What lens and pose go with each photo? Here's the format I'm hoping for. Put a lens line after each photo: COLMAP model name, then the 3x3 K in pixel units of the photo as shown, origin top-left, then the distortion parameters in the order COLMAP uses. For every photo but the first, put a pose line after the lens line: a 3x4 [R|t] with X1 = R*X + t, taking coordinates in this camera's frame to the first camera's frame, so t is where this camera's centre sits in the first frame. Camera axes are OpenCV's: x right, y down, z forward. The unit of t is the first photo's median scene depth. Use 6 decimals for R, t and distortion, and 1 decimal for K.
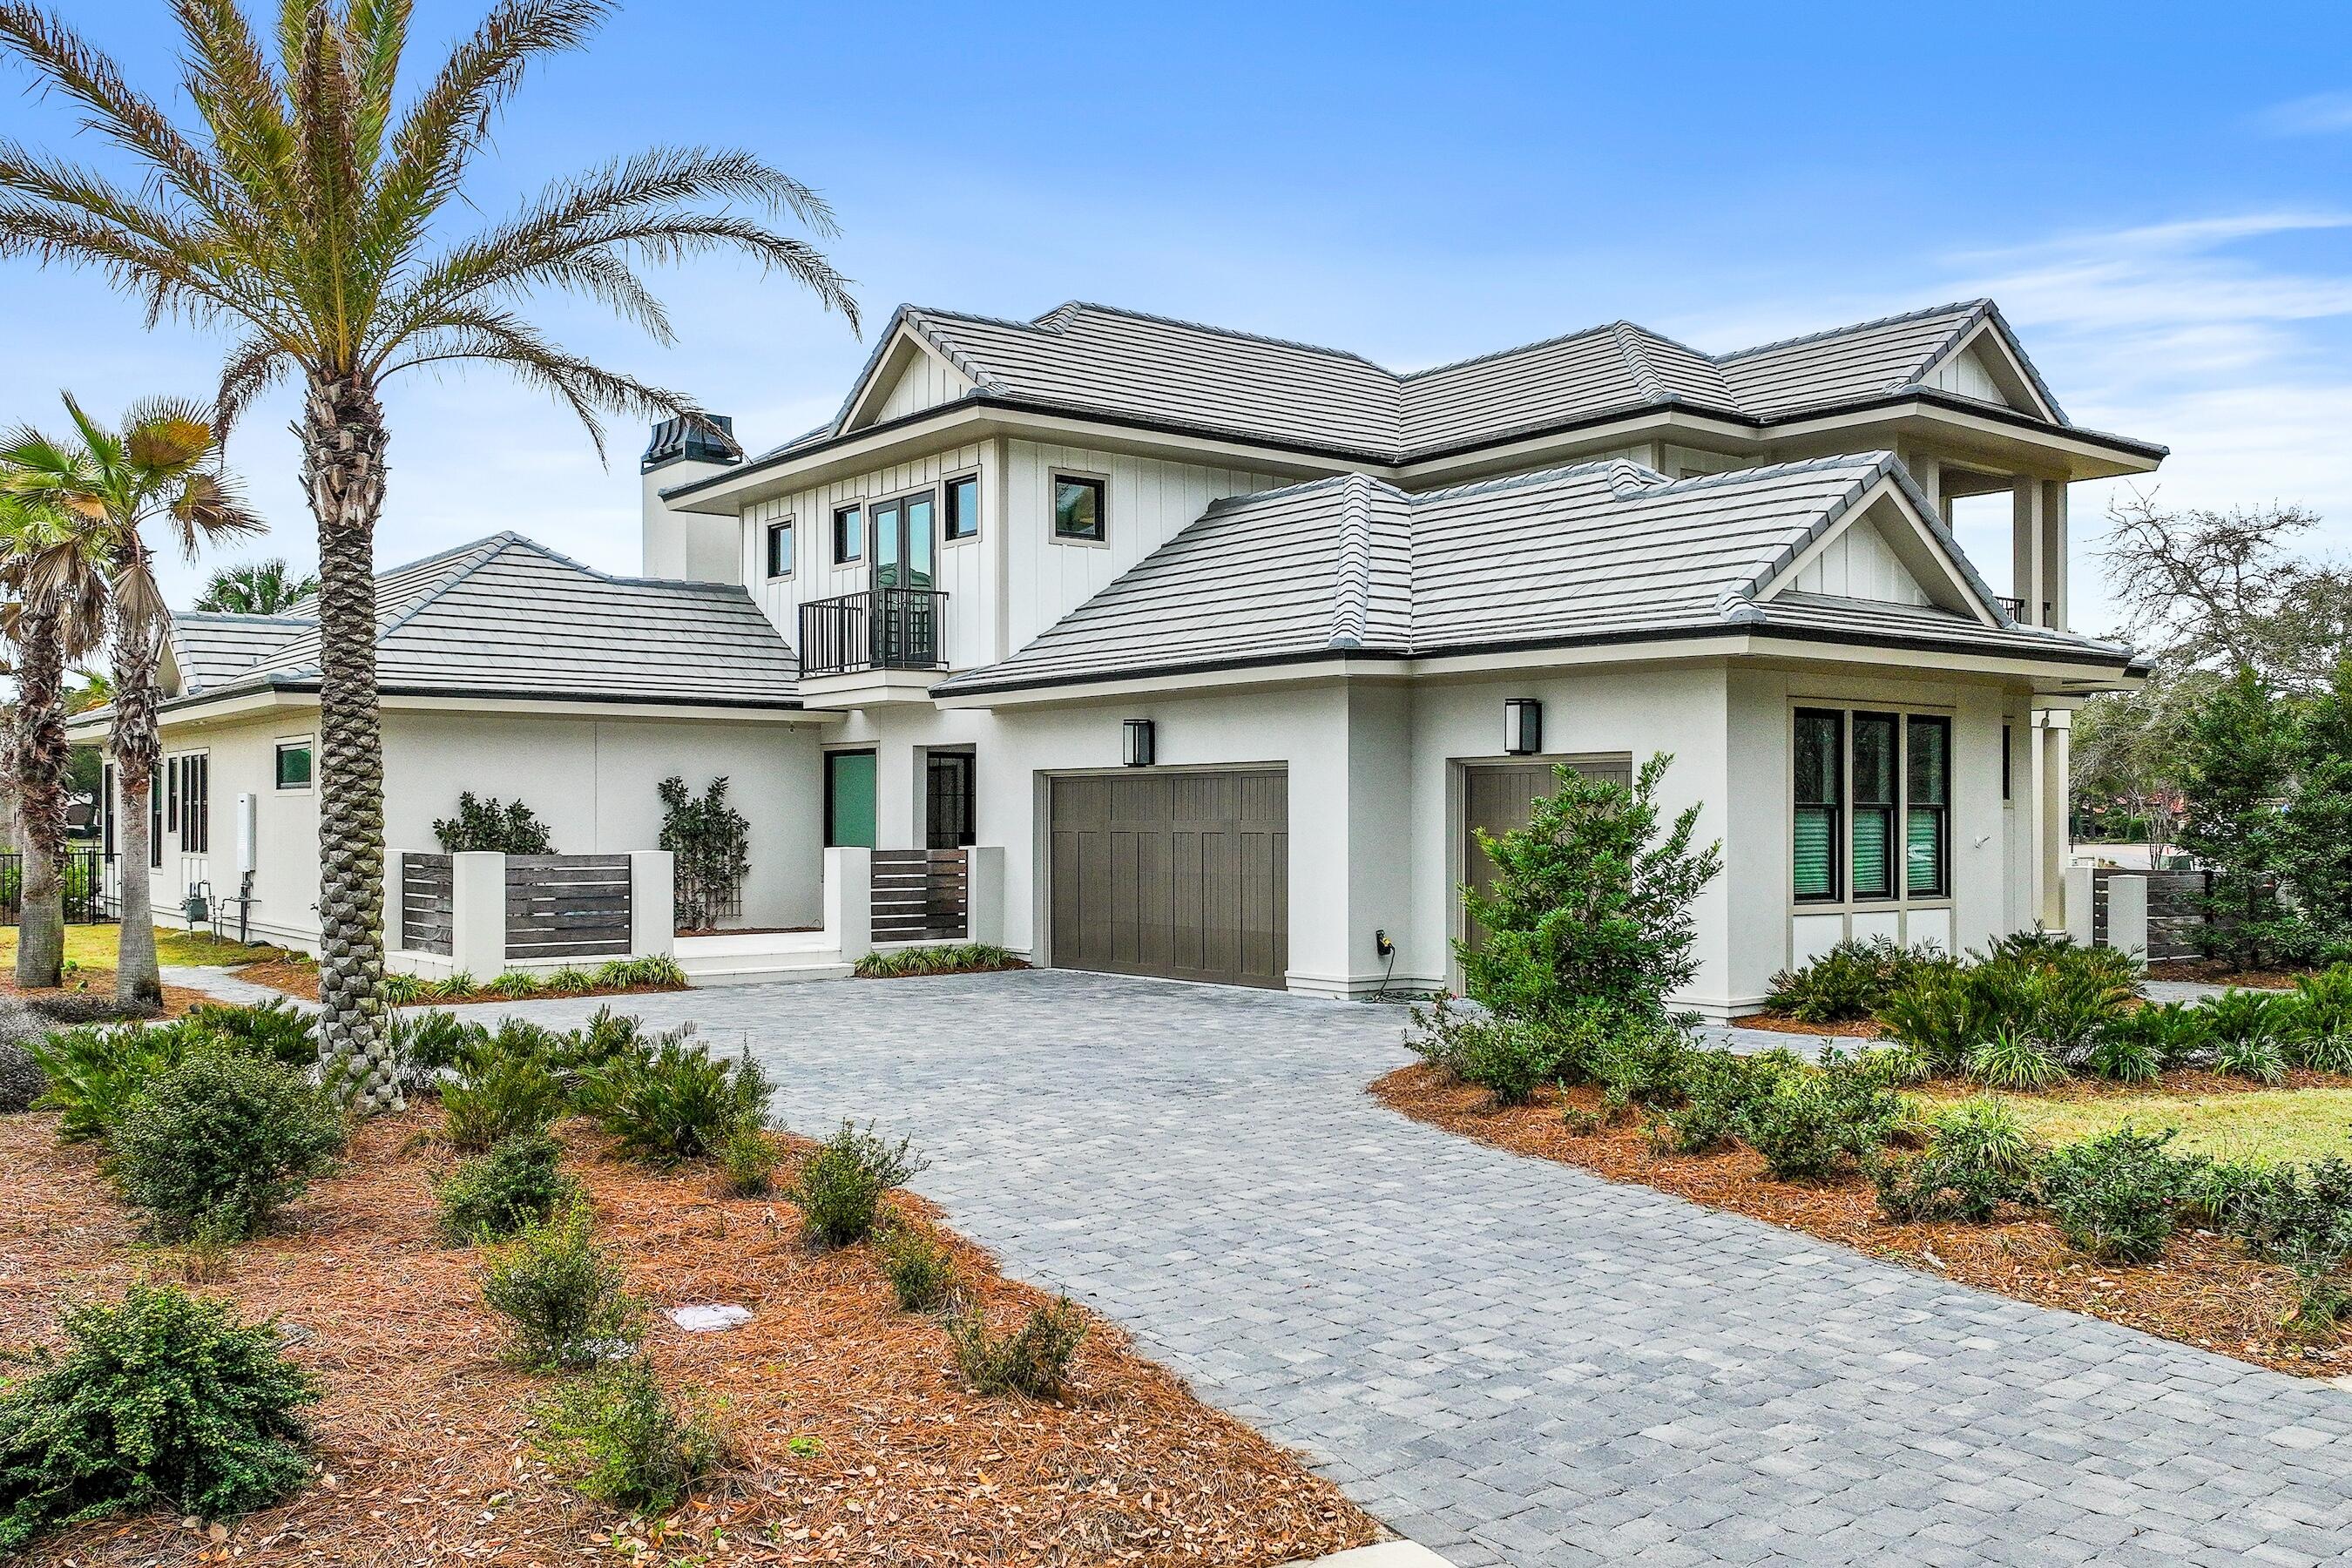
lens RADIAL K [[2006.0, 0, 1037.9], [0, 2006.0, 783.7], [0, 0, 1]] dist [0.009771, -0.007870]
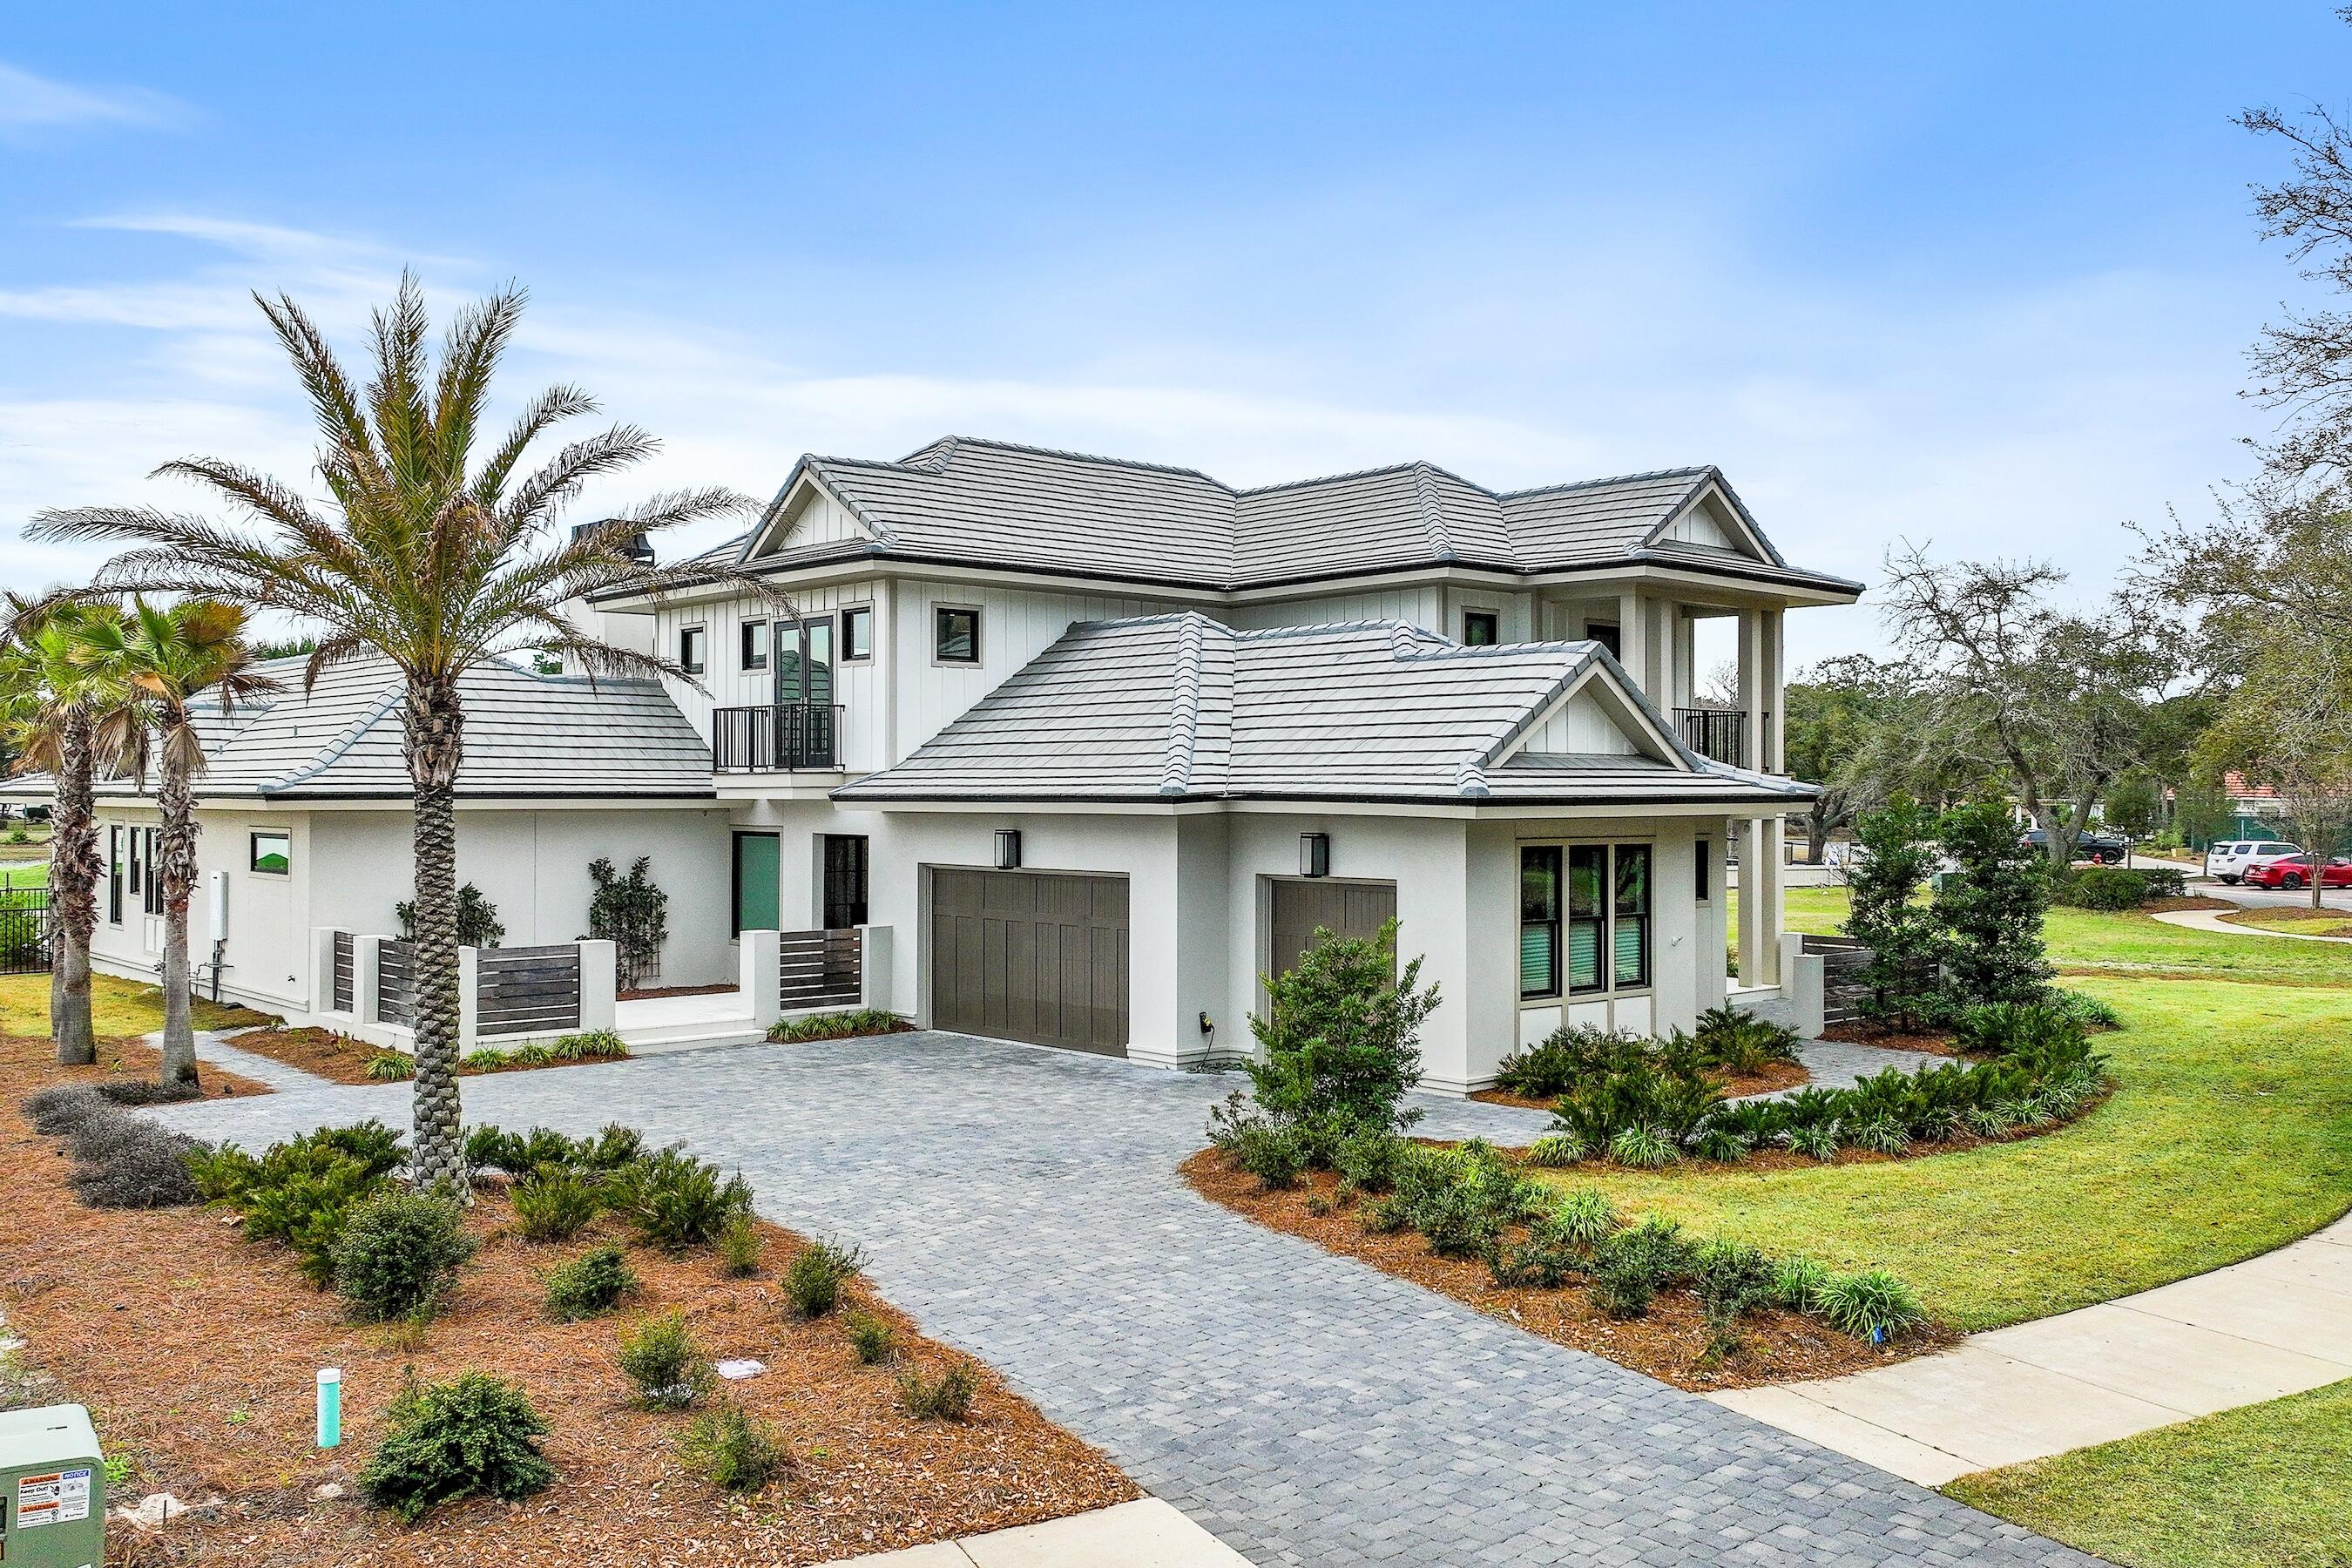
lens RADIAL K [[2006.0, 0, 1037.9], [0, 2006.0, 783.7], [0, 0, 1]] dist [0.009771, -0.007870]
pose [[0.997765, 0.002656, 0.066775, -0.019893], [-0.003341, 0.999943, 0.010155, -0.120668], [-0.066744, -0.010356, 0.997716, -0.335273]]
